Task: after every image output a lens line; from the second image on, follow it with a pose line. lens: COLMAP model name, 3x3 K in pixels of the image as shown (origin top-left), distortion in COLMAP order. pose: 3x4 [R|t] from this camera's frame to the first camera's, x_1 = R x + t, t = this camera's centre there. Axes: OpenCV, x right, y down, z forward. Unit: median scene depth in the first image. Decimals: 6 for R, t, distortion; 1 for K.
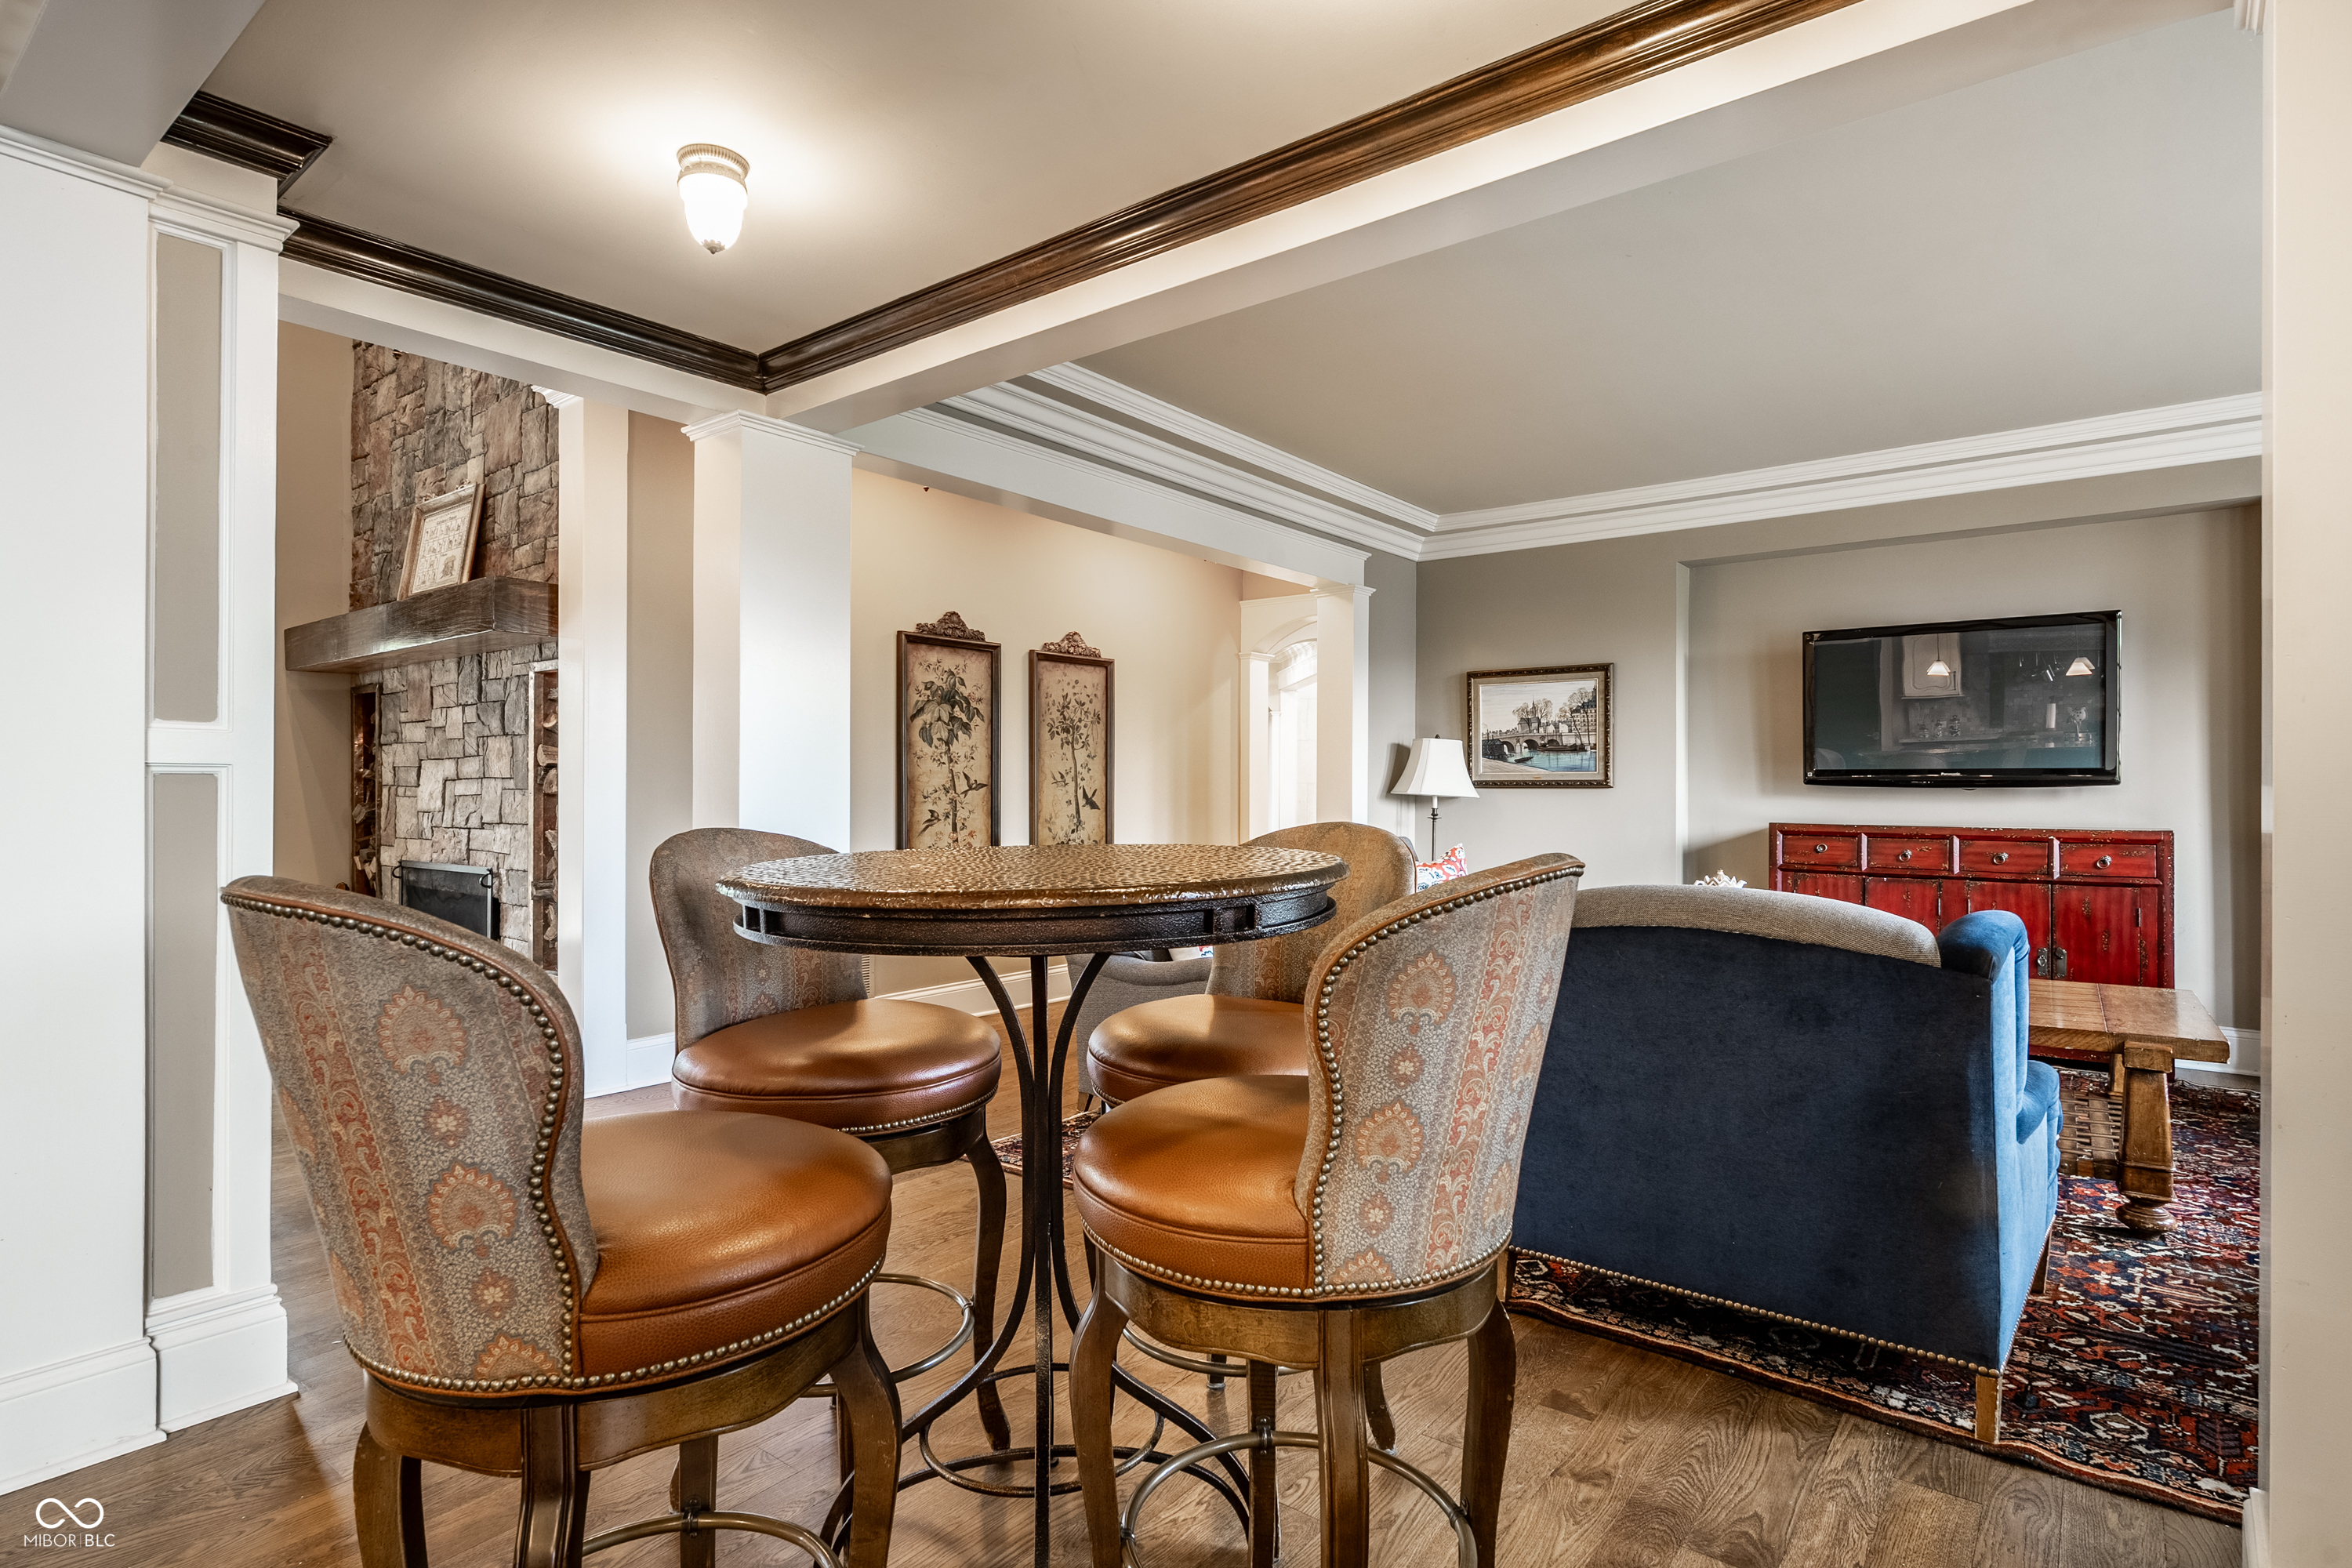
lens RADIAL K [[1178.1, 0, 1176.0], [0, 1178.1, 784.0], [0, 0, 1]] dist [0.003753, 0.000608]
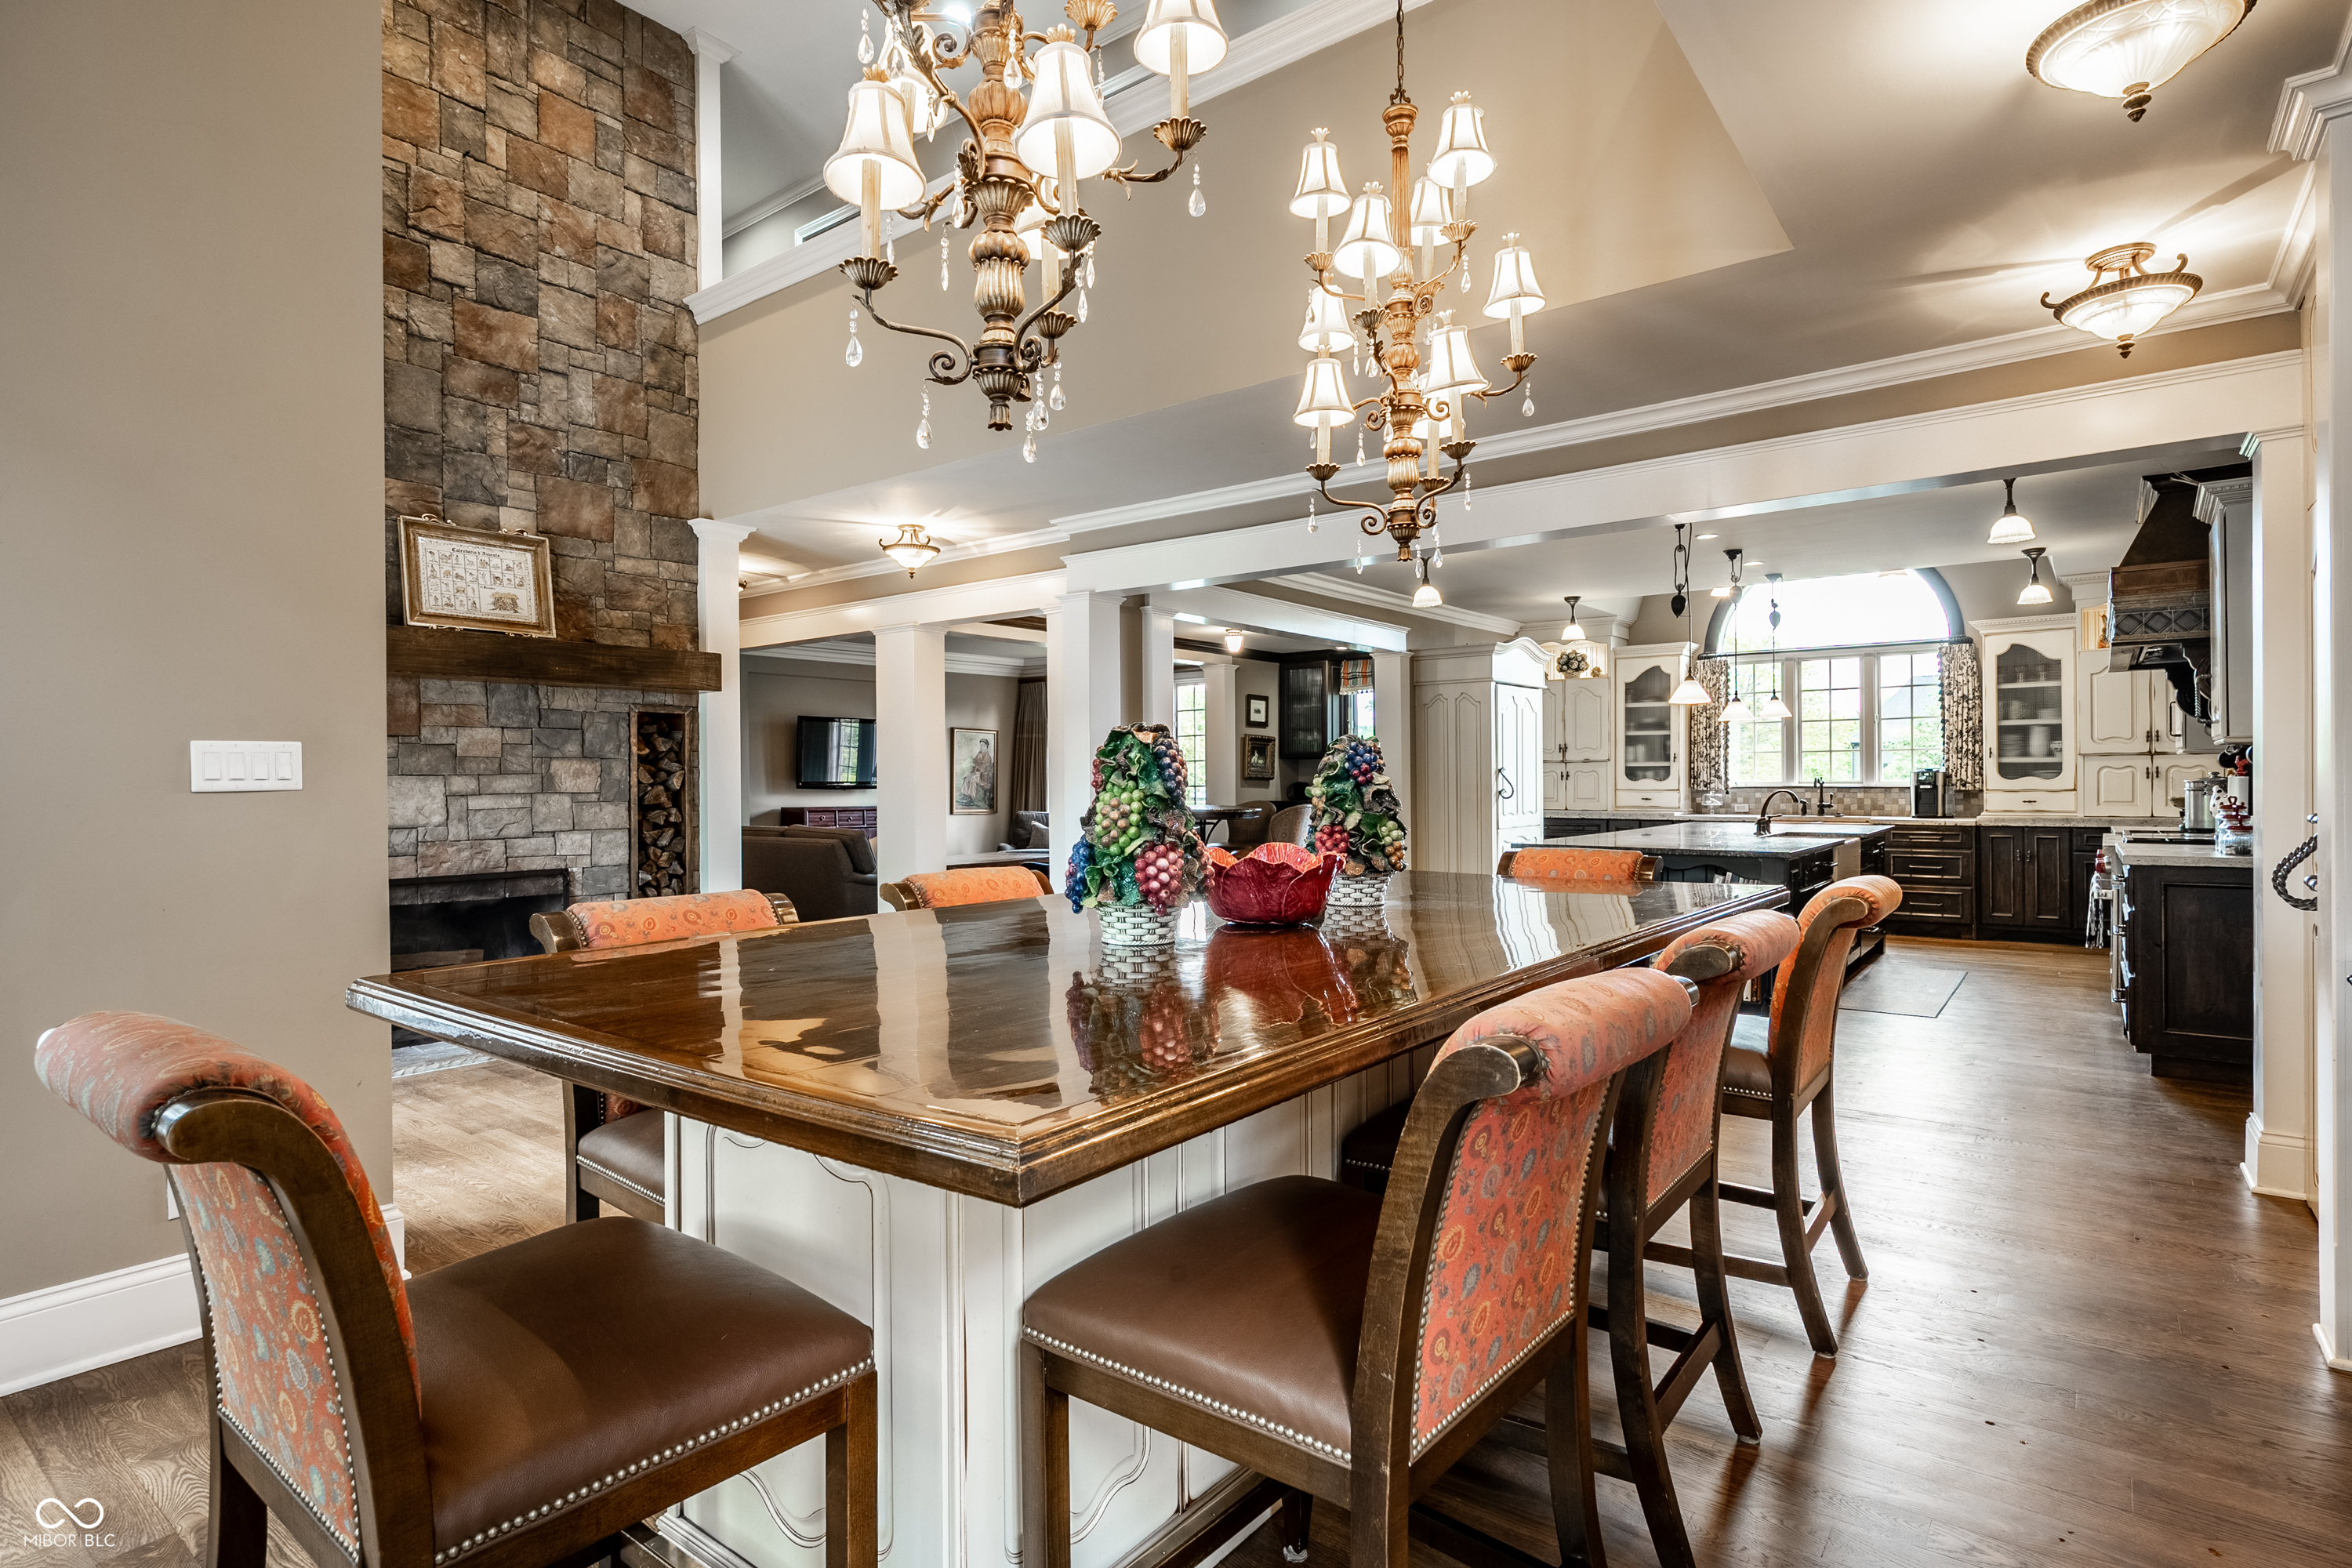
lens RADIAL K [[1183.6, 0, 1176.0], [0, 1183.6, 784.0], [0, 0, 1]] dist [-0.000518, 0.000653]
pose [[0.001323, -0.003670, 0.999992, -1.518401], [-0.000173, 0.999993, 0.003670, -0.015998], [-0.999999, -0.000177, 0.001322, 0.327746]]
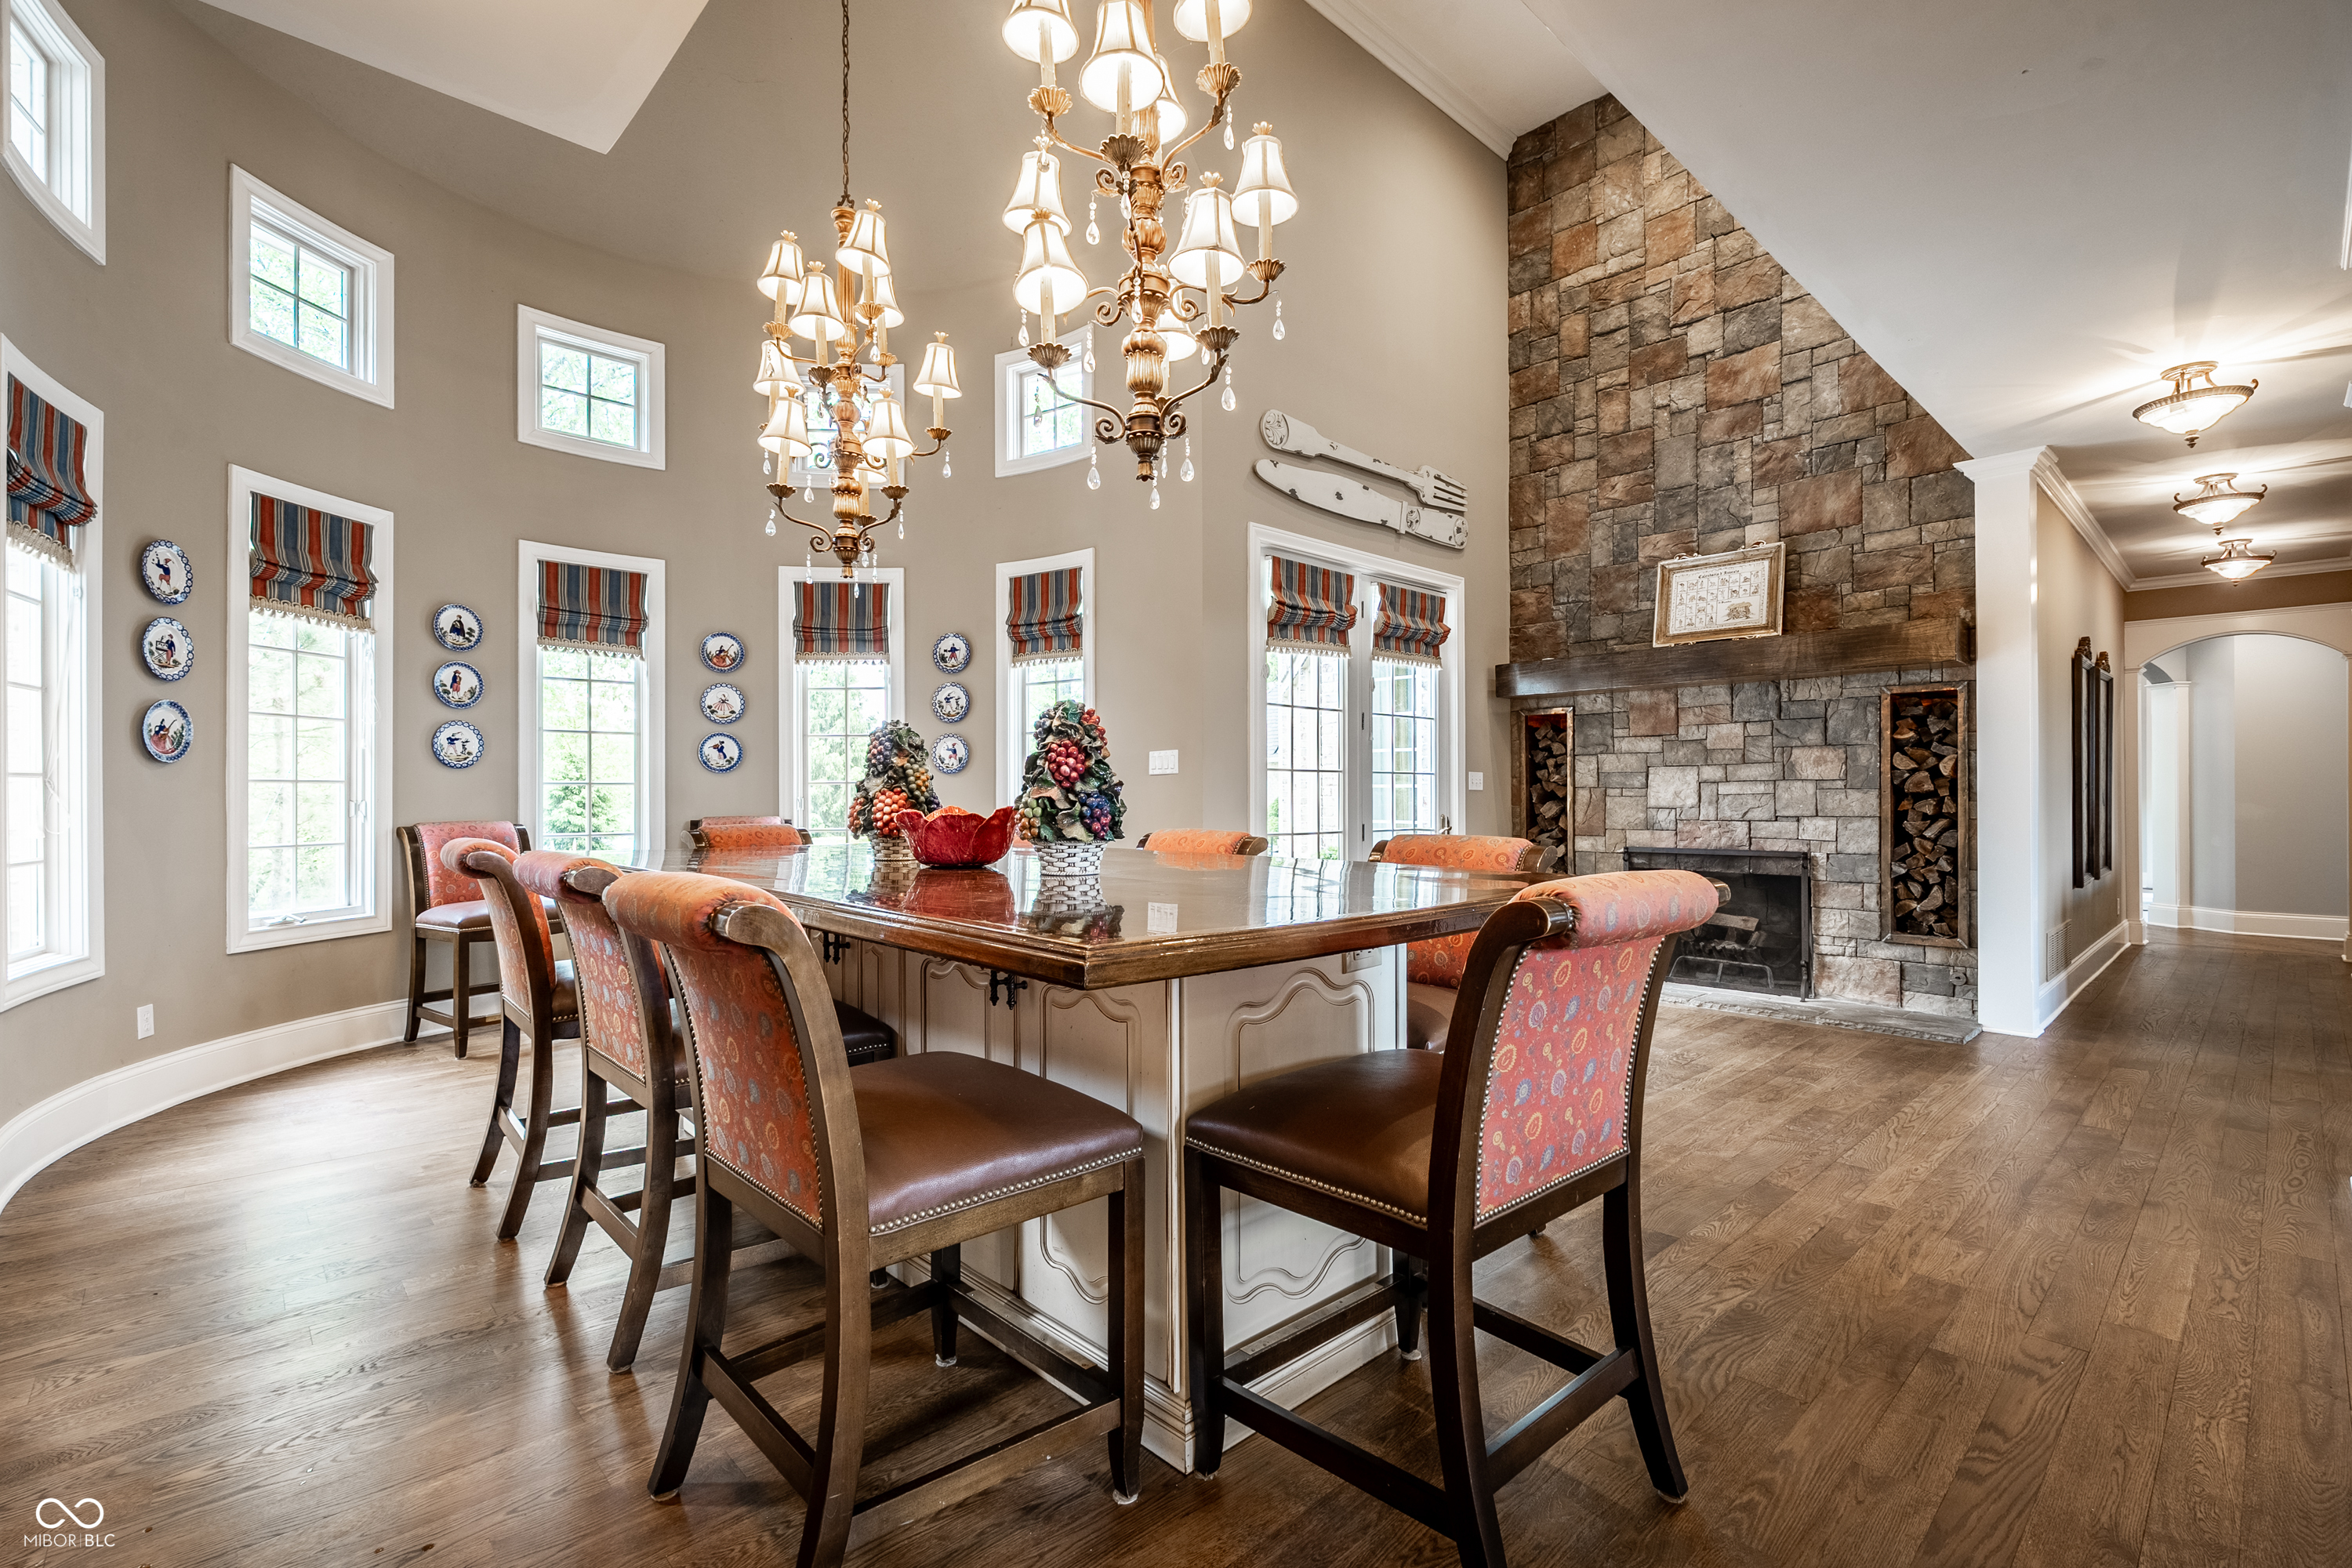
lens RADIAL K [[1043.2, 0, 1172.0], [0, 1043.2, 790.7], [0, 0, 1]] dist [-0.002787, 0.000177]
pose [[0.986707, -0.005602, -0.162414, -0.907357], [0.005660, 0.999984, -0.000107, 0.002067], [0.162412, -0.000813, 0.986723, -0.161580]]
